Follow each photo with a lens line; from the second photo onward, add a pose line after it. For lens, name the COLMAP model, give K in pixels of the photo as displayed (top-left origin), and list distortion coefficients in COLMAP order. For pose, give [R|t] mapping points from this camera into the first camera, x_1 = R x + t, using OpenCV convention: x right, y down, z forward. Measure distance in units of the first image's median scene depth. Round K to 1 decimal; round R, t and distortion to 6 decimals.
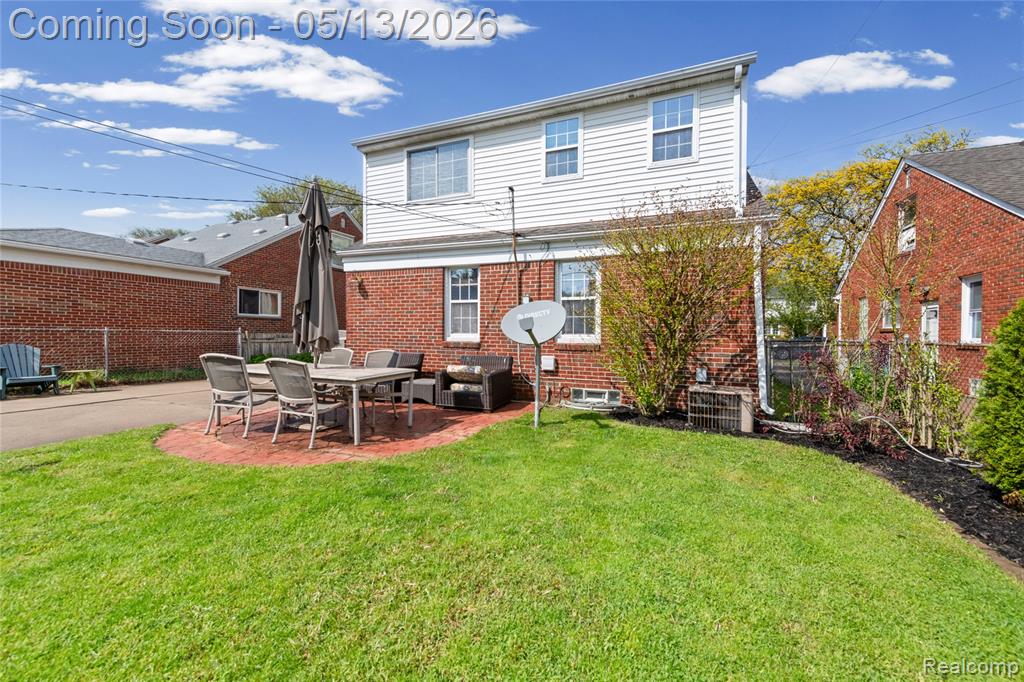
lens RADIAL K [[410.5, 0, 511.6], [0, 410.5, 331.8], [0, 0, 1]] dist [0.007736, -0.000126]
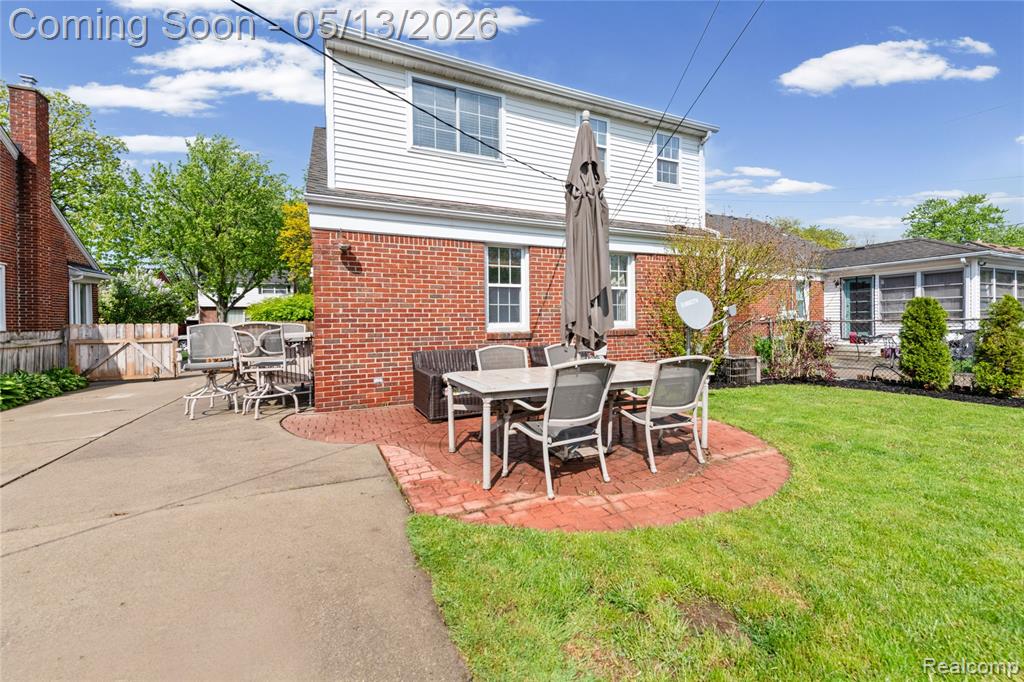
lens RADIAL K [[422.4, 0, 513.4], [0, 422.4, 317.6], [0, 0, 1]] dist [0.003153, 0.000097]
pose [[0.672650, -0.013291, 0.739842, -0.843881], [0.015207, 0.999876, 0.004136, -0.011212], [-0.739805, 0.008469, 0.672768, 0.436498]]
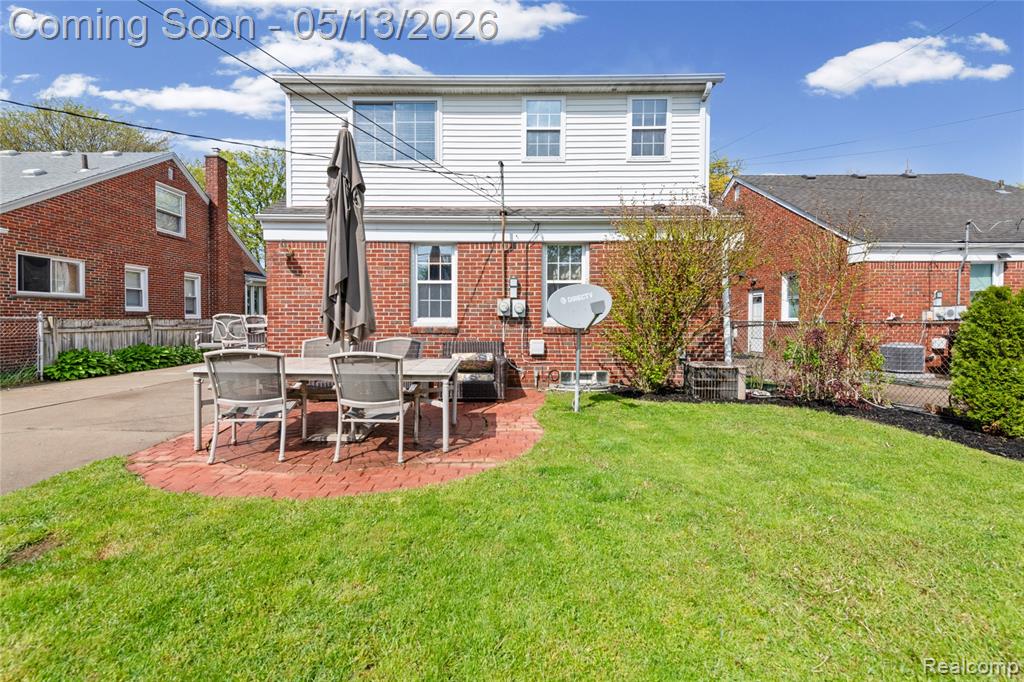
lens RADIAL K [[424.1, 0, 496.8], [0, 424.1, 319.8], [0, 0, 1]] dist [0.007894, 0.000076]
pose [[0.927299, -0.010258, 0.374182, -0.375585], [0.005859, 0.999900, 0.012891, -0.002823], [-0.374277, -0.009761, 0.927266, 0.097276]]
